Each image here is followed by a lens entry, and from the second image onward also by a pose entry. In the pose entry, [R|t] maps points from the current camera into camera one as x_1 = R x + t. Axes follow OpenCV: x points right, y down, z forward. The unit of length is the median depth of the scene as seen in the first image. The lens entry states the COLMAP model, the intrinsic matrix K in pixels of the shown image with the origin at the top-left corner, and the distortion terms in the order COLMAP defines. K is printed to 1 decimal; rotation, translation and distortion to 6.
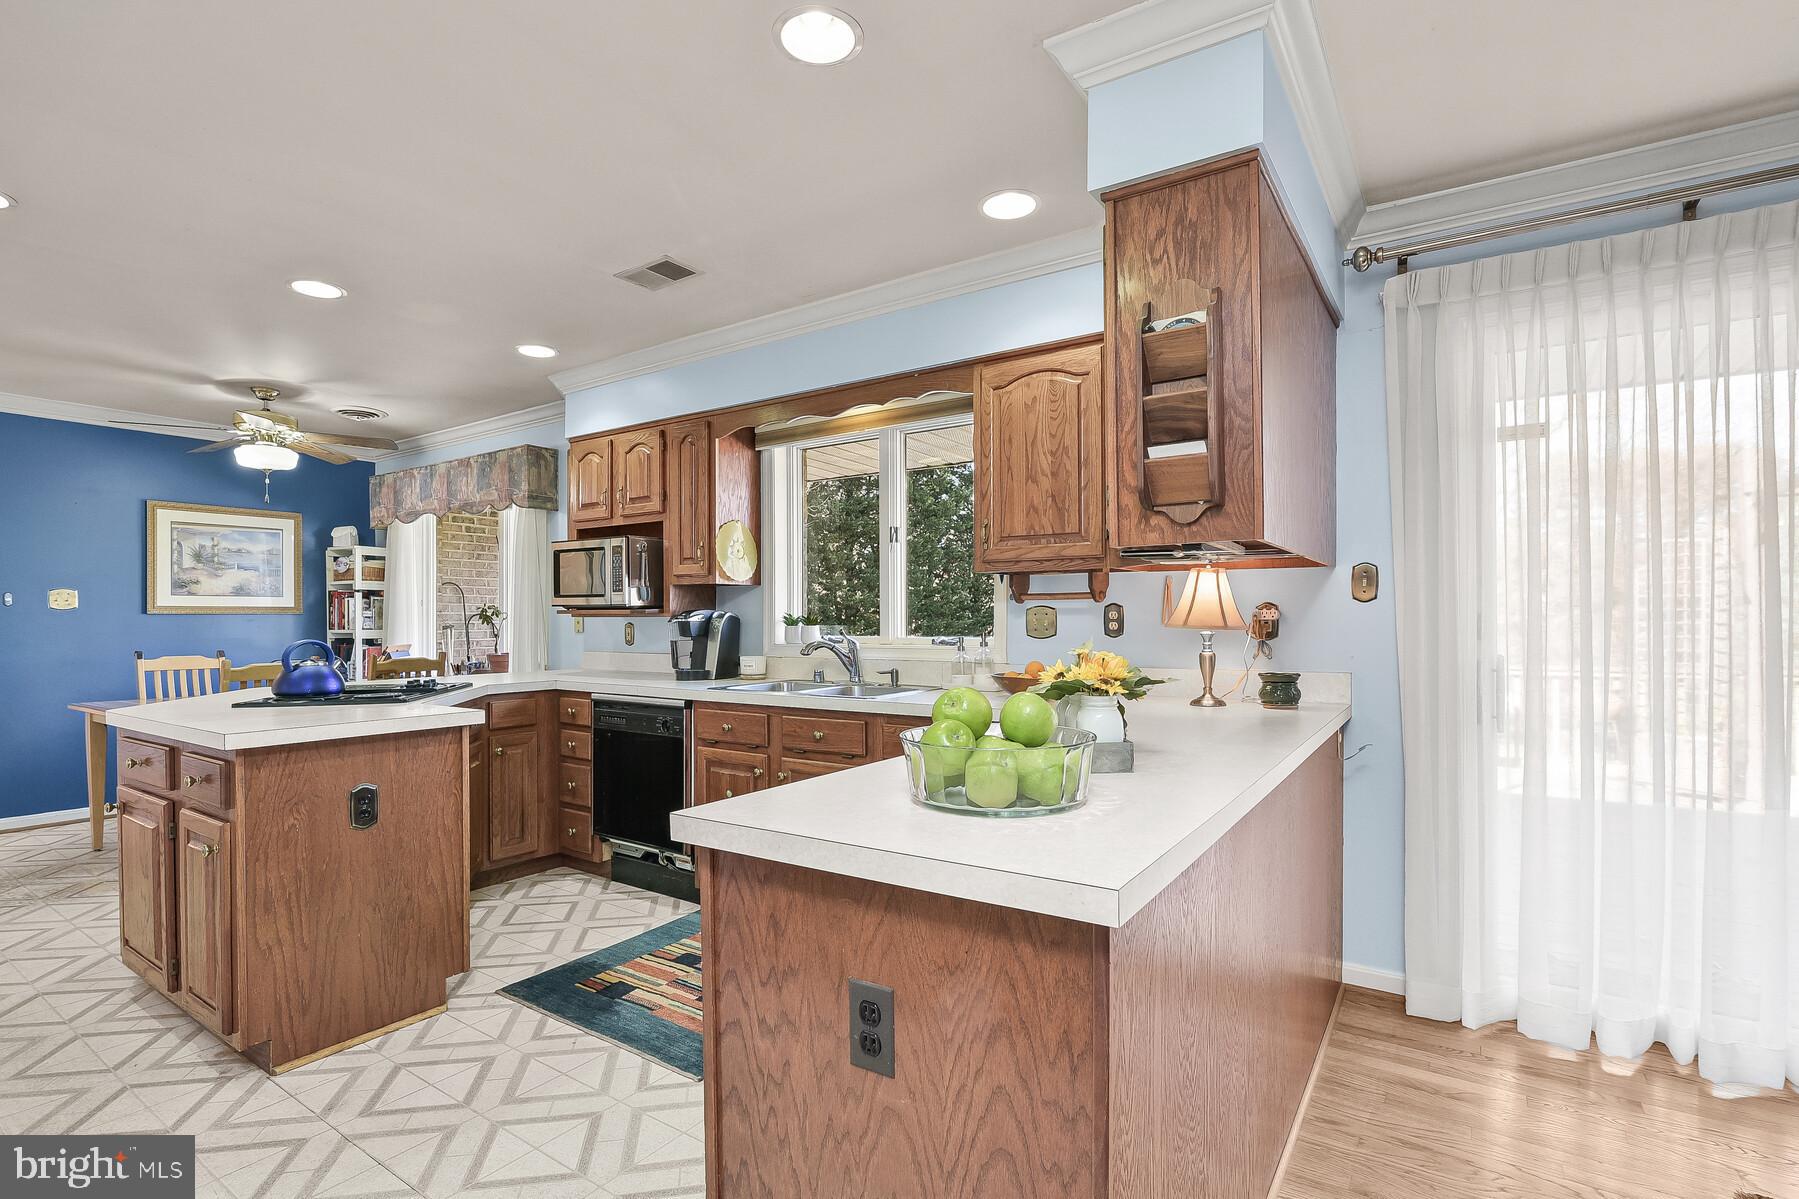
lens RADIAL K [[838.7, 0, 895.9], [0, 838.7, 612.0], [0, 0, 1]] dist [-0.016498, 0.000488]
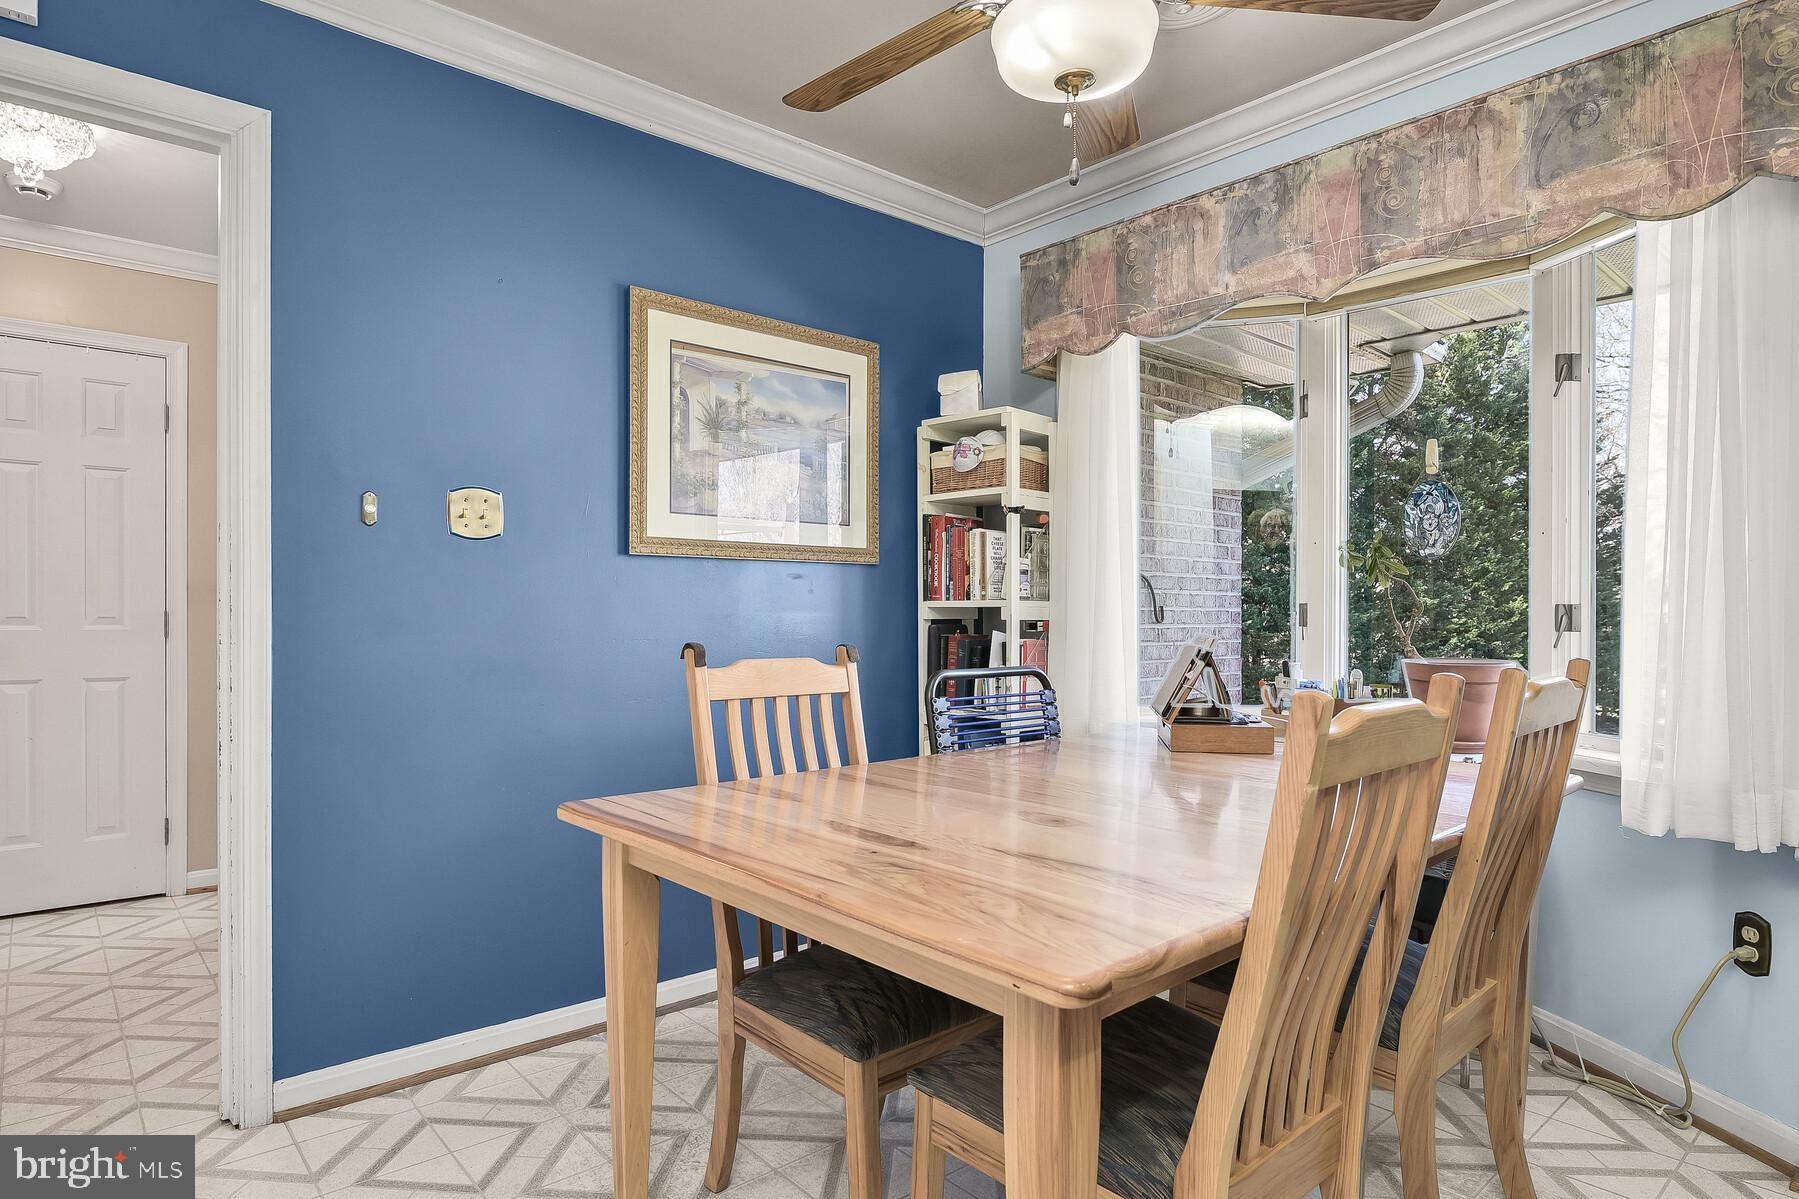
lens RADIAL K [[979.2, 0, 903.8], [0, 979.2, 614.4], [0, 0, 1]] dist [-0.004597, -0.000812]
pose [[0.969098, 0.008366, -0.246534, -0.598560], [-0.005559, 0.999912, 0.012082, 0.024229], [0.246613, -0.010338, 0.969059, 0.508930]]
